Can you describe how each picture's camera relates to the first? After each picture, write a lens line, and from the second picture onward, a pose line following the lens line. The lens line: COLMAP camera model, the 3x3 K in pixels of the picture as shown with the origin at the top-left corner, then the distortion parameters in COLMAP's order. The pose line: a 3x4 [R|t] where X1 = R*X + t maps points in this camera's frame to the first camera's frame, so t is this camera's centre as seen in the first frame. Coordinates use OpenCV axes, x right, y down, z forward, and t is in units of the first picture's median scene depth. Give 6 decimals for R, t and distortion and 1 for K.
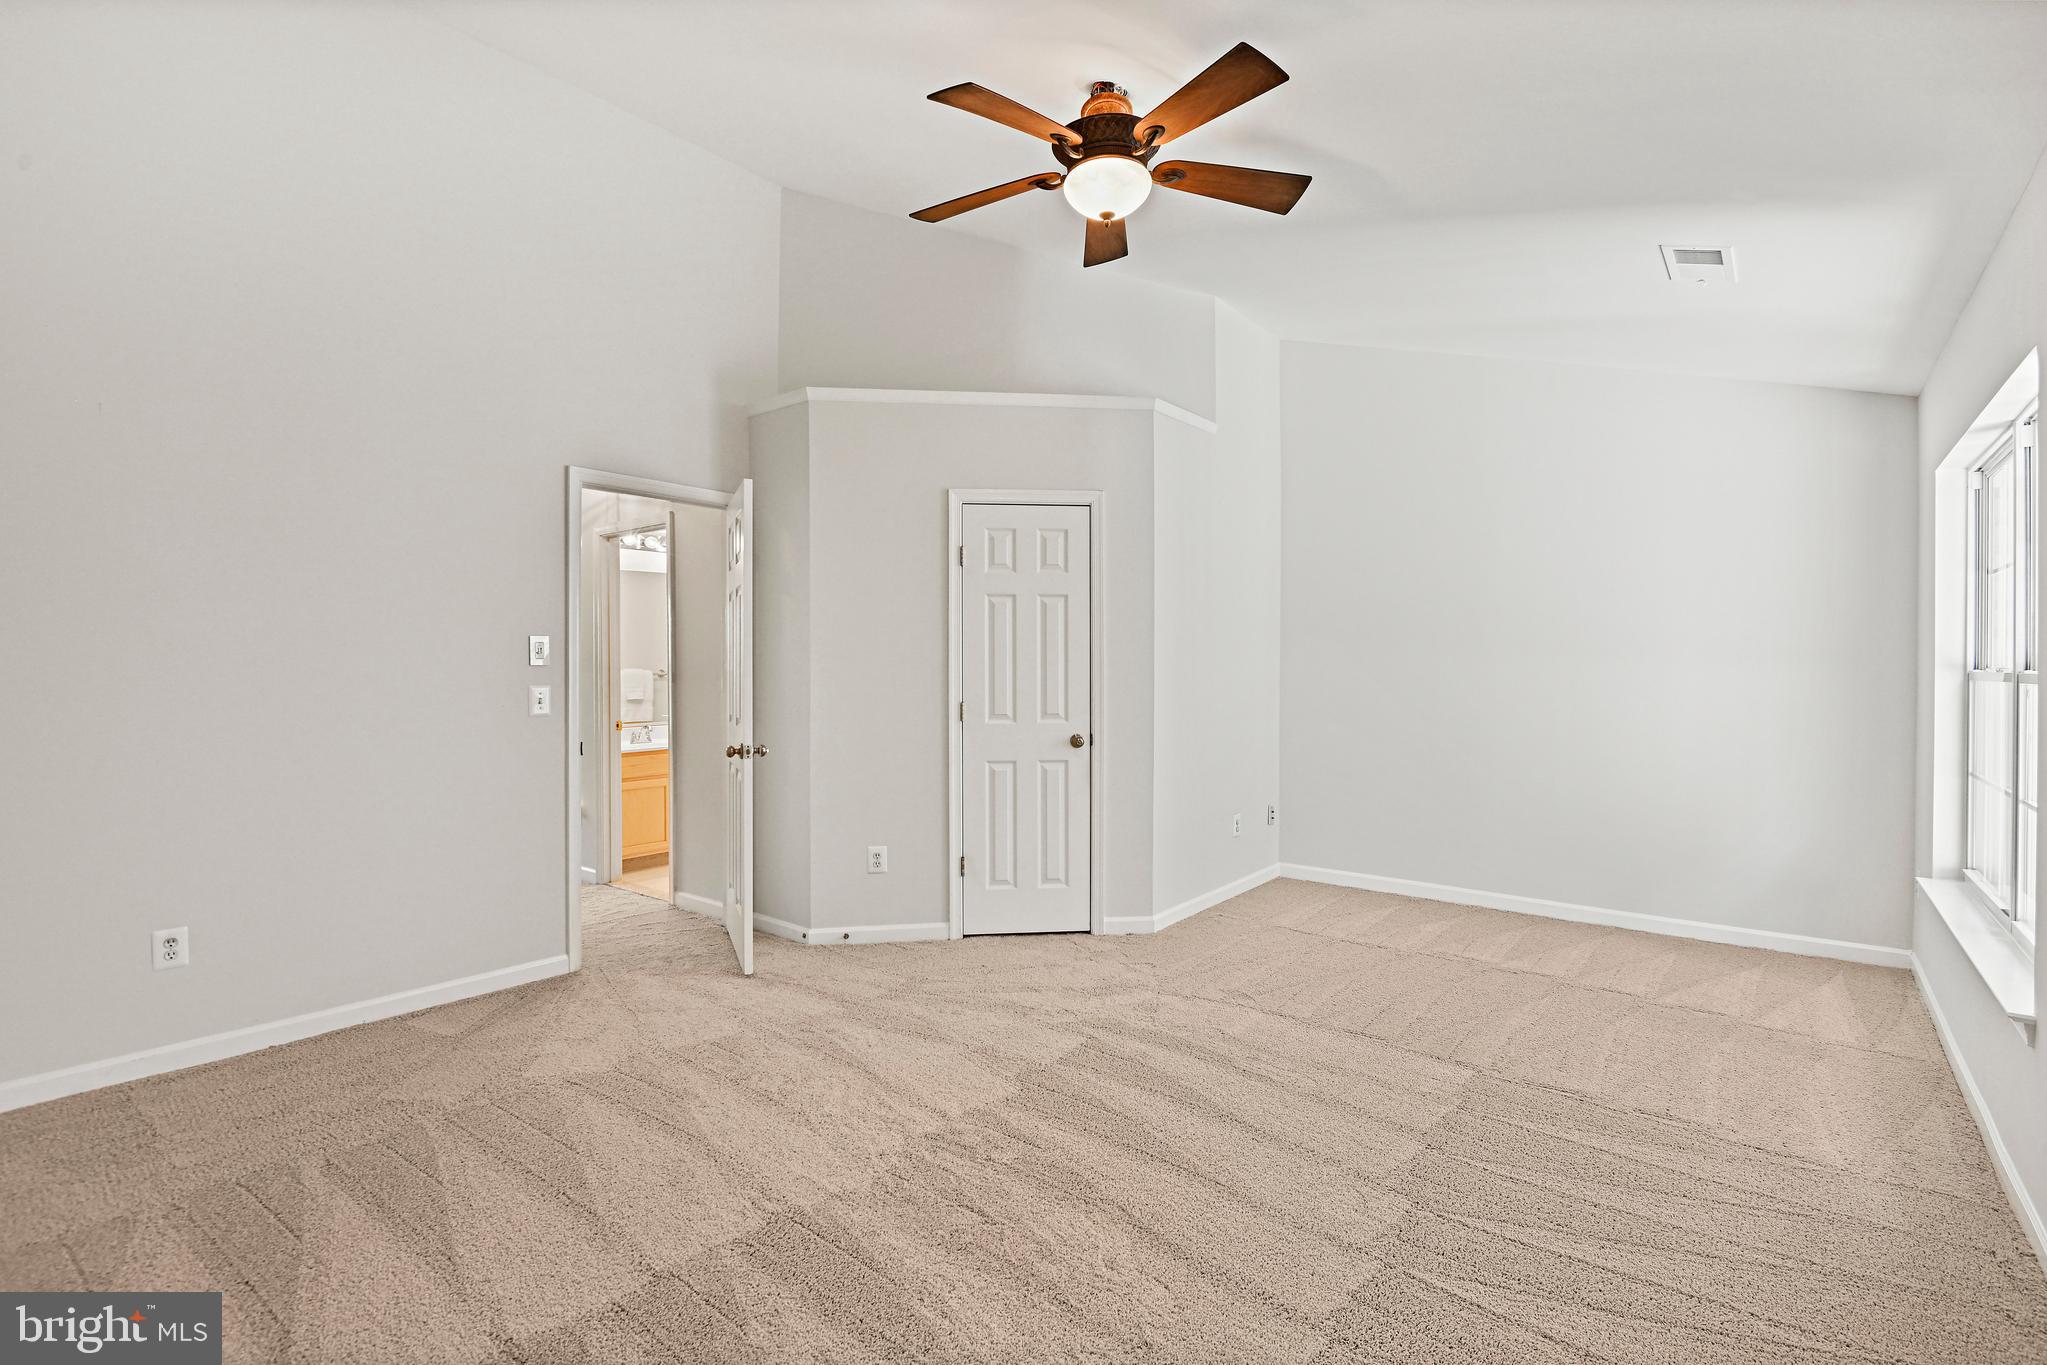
lens RADIAL K [[957.2, 0, 1018.8], [0, 957.2, 678.2], [0, 0, 1]] dist [-0.014467, -0.002250]
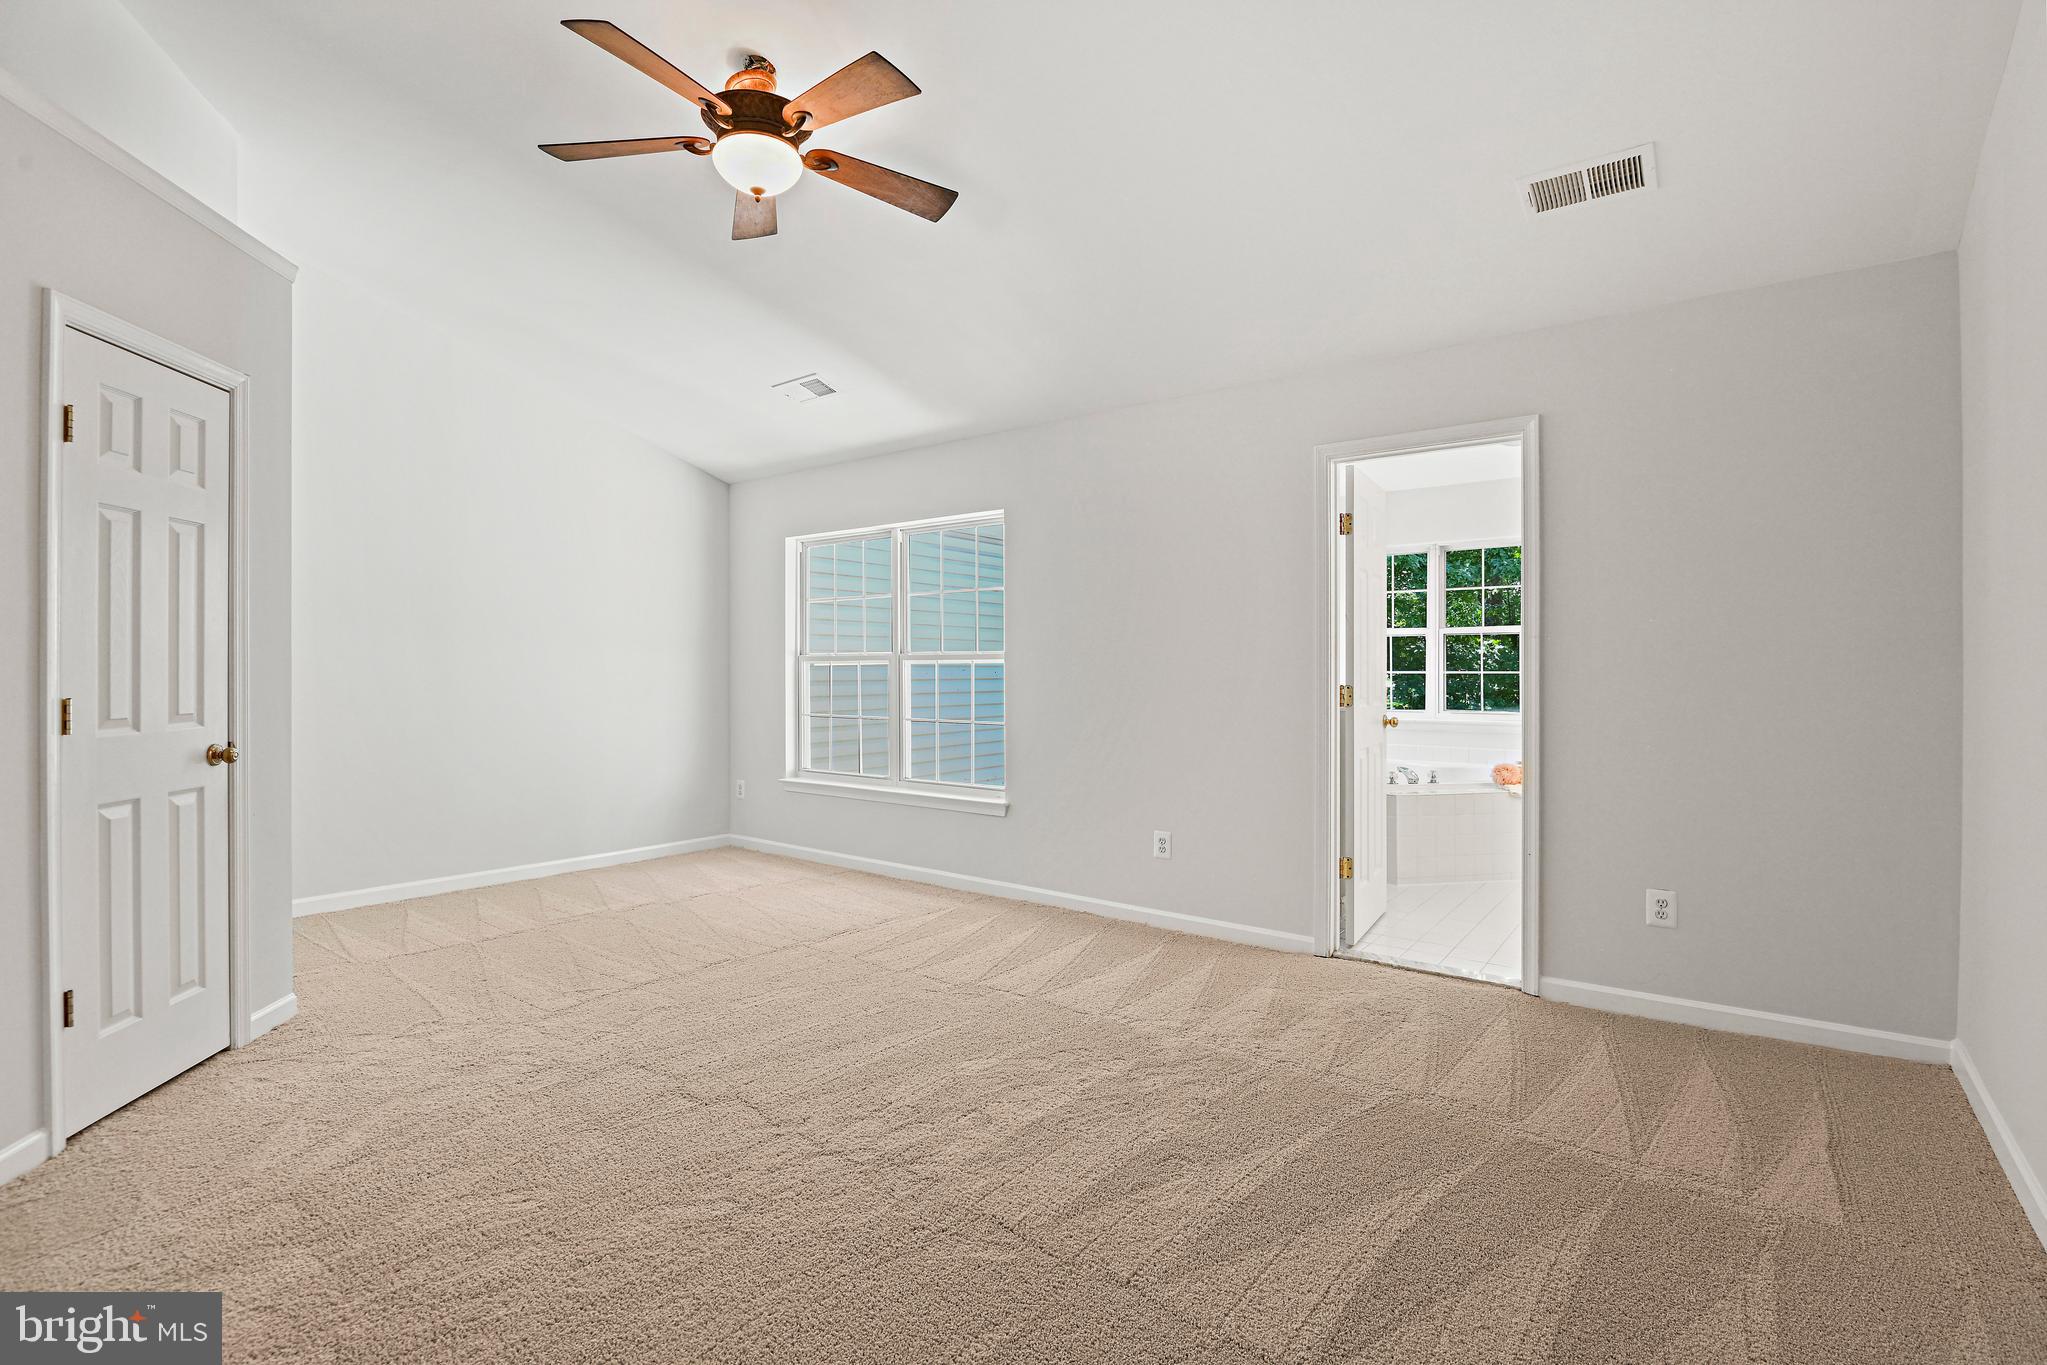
lens RADIAL K [[957.2, 0, 1020.5], [0, 957.2, 673.1], [0, 0, 1]] dist [-0.014467, -0.002250]
pose [[-0.031168, -0.008919, 0.999474, -0.591709], [0.010246, 0.999905, 0.009243, 0.011167], [-0.999462, 0.010528, -0.031074, 0.488271]]
